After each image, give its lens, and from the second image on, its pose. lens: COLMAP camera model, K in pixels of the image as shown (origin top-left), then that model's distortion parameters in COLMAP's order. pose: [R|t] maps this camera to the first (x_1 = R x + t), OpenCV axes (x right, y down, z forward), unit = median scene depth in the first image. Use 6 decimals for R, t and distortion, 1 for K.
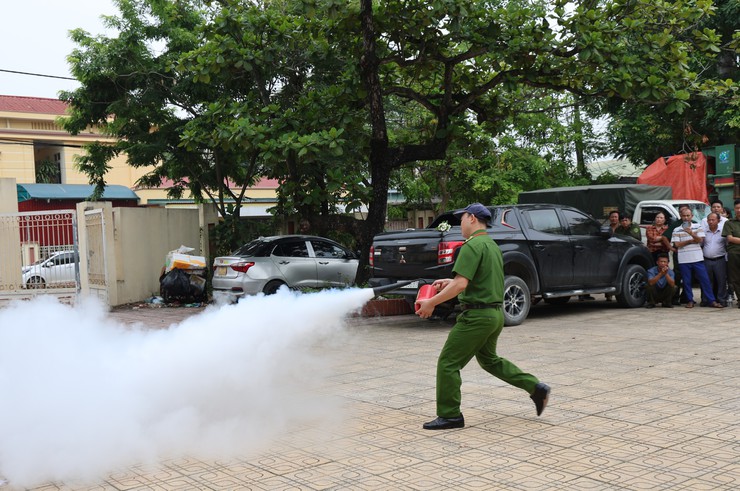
lens RADIAL K [[608.5, 0, 370.0], [0, 608.5, 245.5], [0, 0, 1]] dist [0.039015, 0.002522]
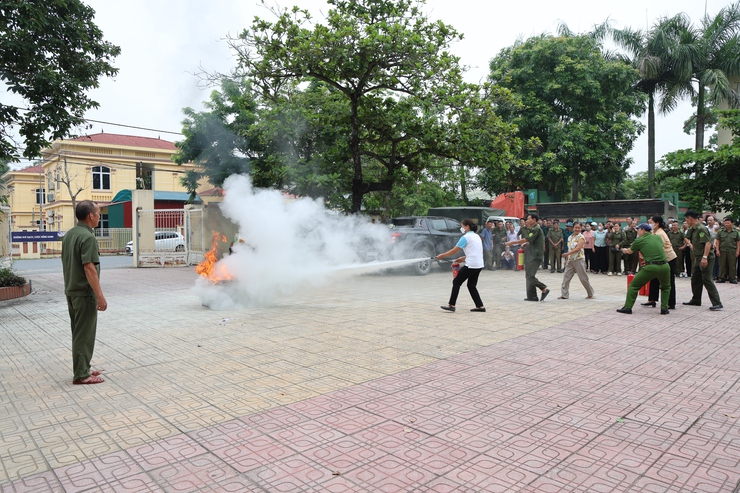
lens RADIAL K [[517.6, 0, 370.0], [0, 517.6, 246.5], [0, 0, 1]] dist [-0.134264, 0.127998]
pose [[0.991938, 0.033298, 0.122271, -0.115570], [-0.035696, 0.999210, 0.017467, 0.006422], [-0.121593, -0.021691, 0.992343, -0.520506]]
